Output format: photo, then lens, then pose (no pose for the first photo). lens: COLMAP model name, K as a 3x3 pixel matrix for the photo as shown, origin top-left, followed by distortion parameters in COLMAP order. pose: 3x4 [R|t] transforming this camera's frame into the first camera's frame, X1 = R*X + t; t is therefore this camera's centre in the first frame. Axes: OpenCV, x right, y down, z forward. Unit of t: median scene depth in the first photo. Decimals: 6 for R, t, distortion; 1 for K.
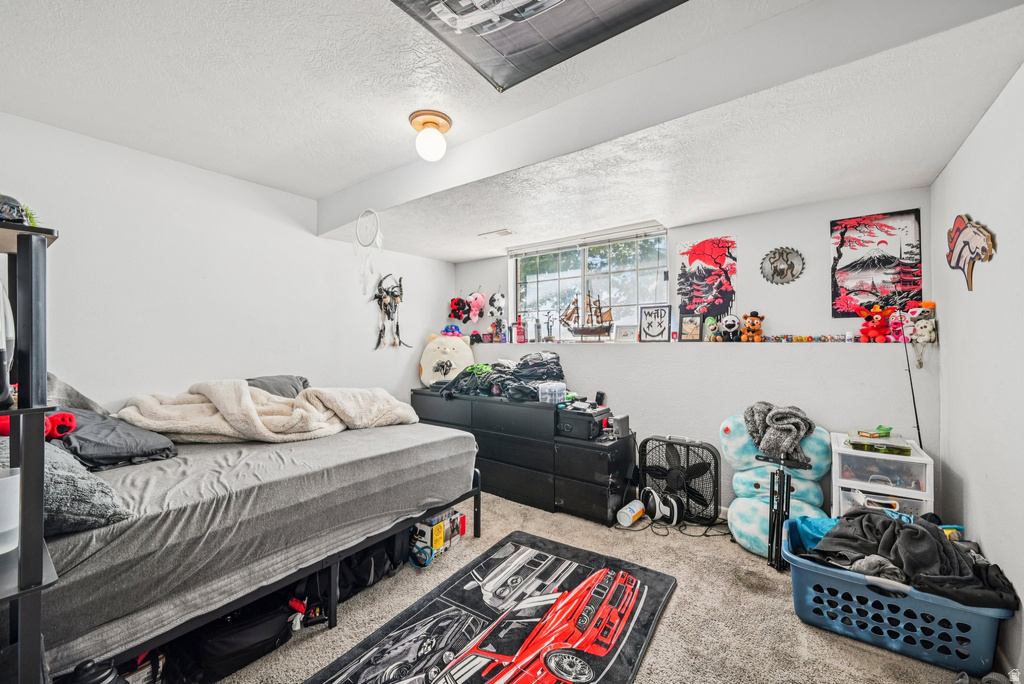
lens RADIAL K [[405.8, 0, 517.2], [0, 405.8, 340.7], [0, 0, 1]] dist [-0.001718, -0.000090]
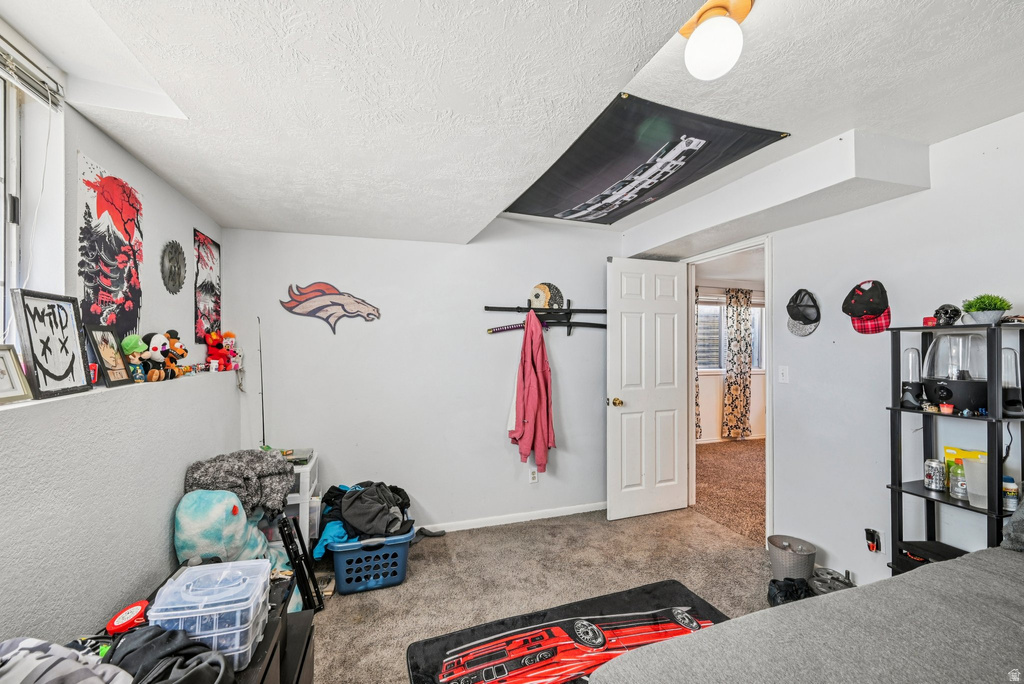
lens RADIAL K [[405.8, 0, 517.5], [0, 405.8, 345.2], [0, 0, 1]] dist [-0.001718, -0.000090]
pose [[-0.814397, 0.002481, 0.580303, -0.225810], [-0.005607, 0.999911, -0.012144, -0.041652], [-0.580282, -0.013143, -0.814310, 1.146927]]
